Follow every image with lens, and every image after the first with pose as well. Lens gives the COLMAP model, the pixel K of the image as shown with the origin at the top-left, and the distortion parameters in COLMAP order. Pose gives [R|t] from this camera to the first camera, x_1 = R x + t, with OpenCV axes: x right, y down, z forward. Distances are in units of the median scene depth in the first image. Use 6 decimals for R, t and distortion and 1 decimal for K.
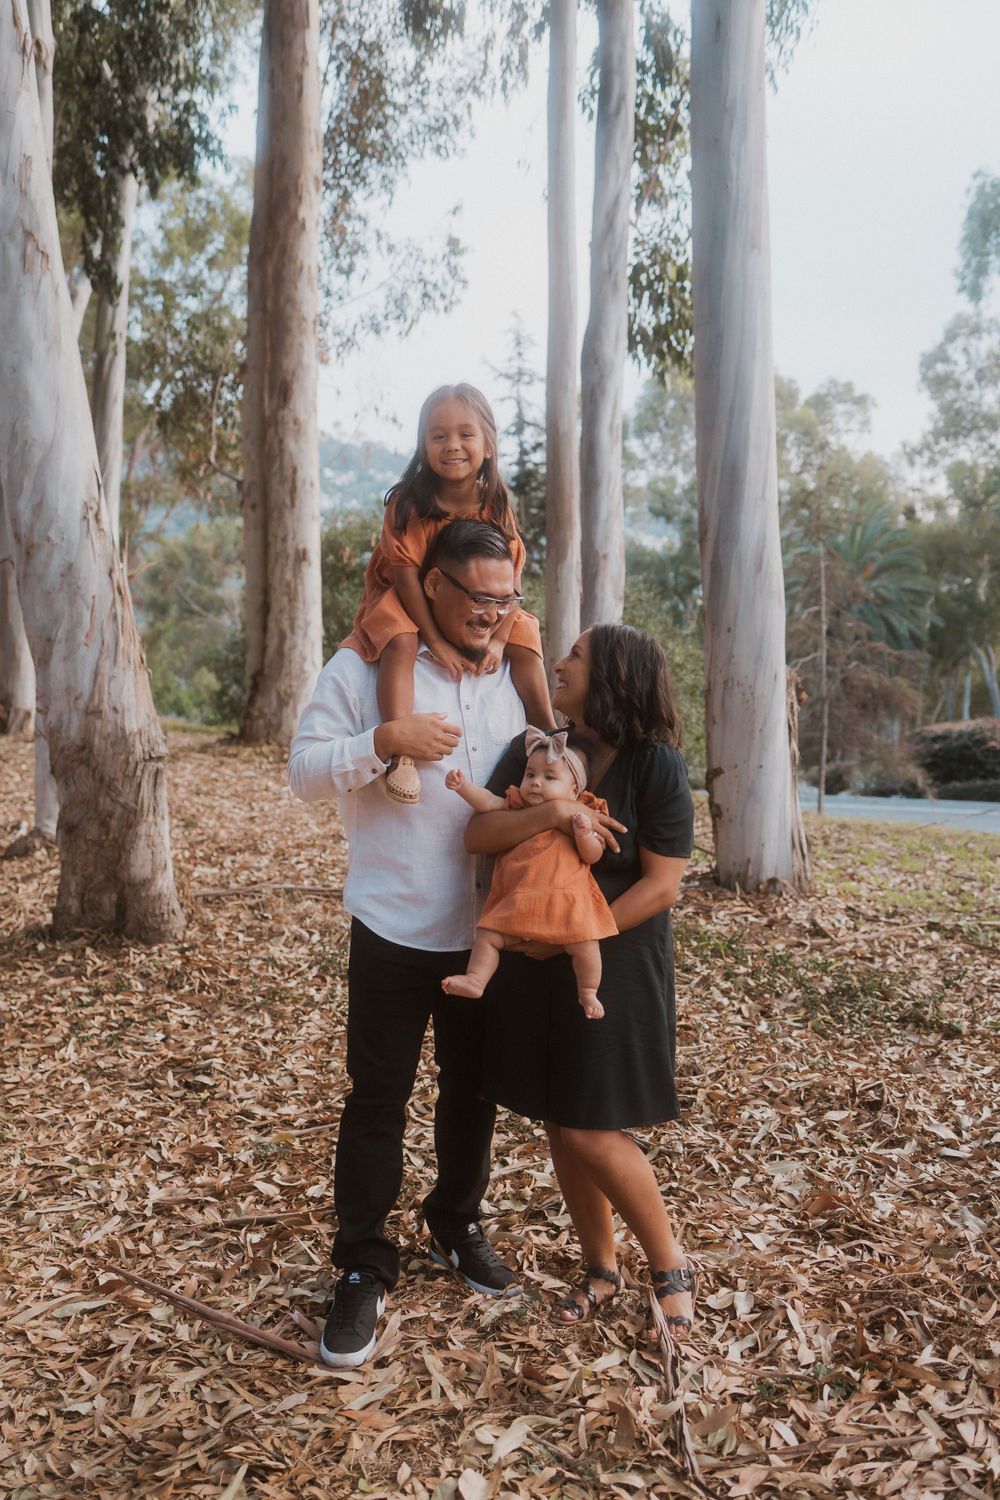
lens RADIAL K [[1580.4, 0, 565.3], [0, 1580.4, 824.0], [0, 0, 1]] dist [0.018891, 0.000000]
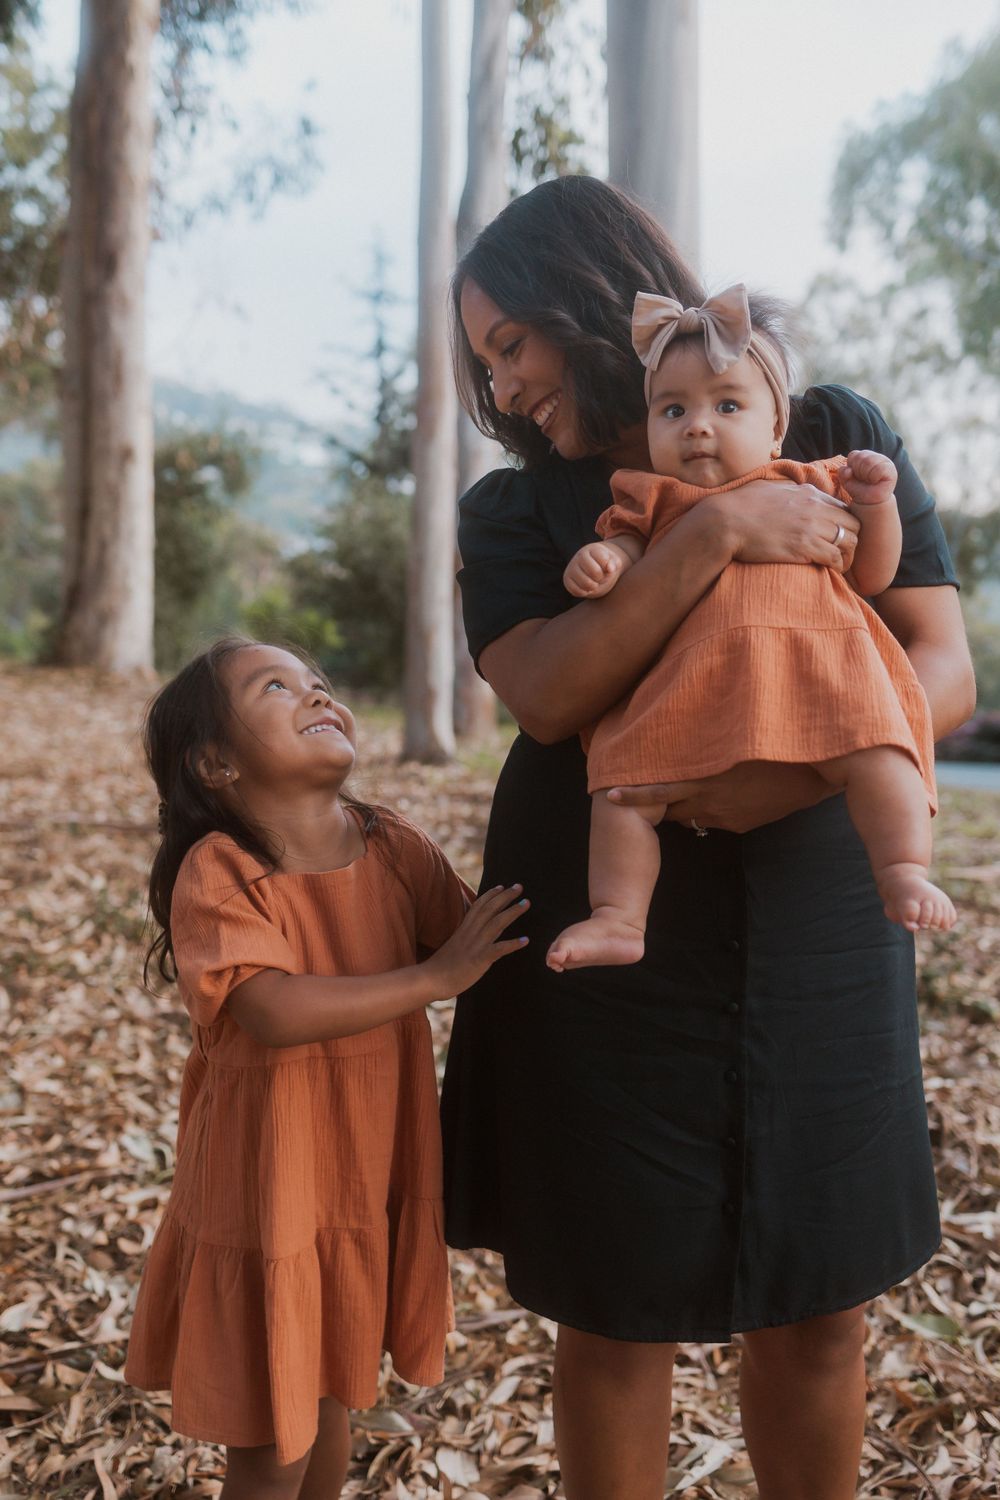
lens RADIAL K [[1580.4, 0, 505.5], [0, 1580.4, 746.5], [0, 0, 1]] dist [0.018891, 0.000000]
pose [[0.998478, 0.010333, 0.054180, -0.011222], [-0.008888, 0.999600, -0.026848, 0.027913], [-0.054435, 0.026325, 0.998170, 0.271169]]
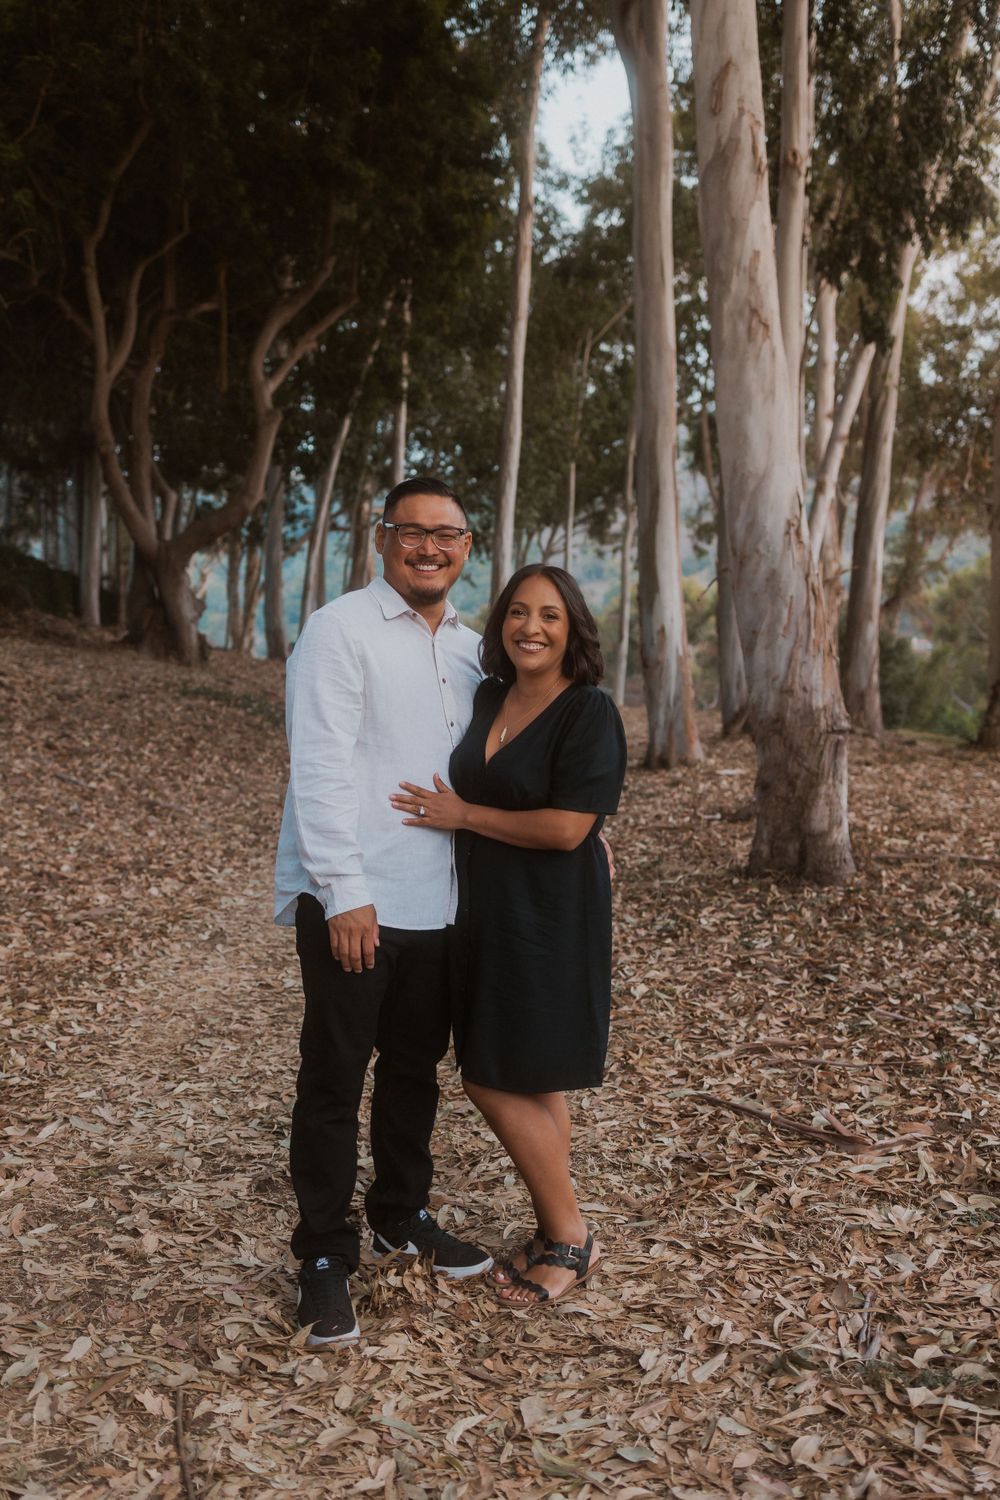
lens RADIAL K [[1580.4, 0, 499.2], [0, 1580.4, 750.3], [0, 0, 1]] dist [0.018891, 0.000000]
pose [[0.856693, 0.021568, -0.515375, 0.137270], [-0.057182, 0.996938, -0.053330, 0.051237], [0.512647, 0.075158, 0.855304, -0.145434]]
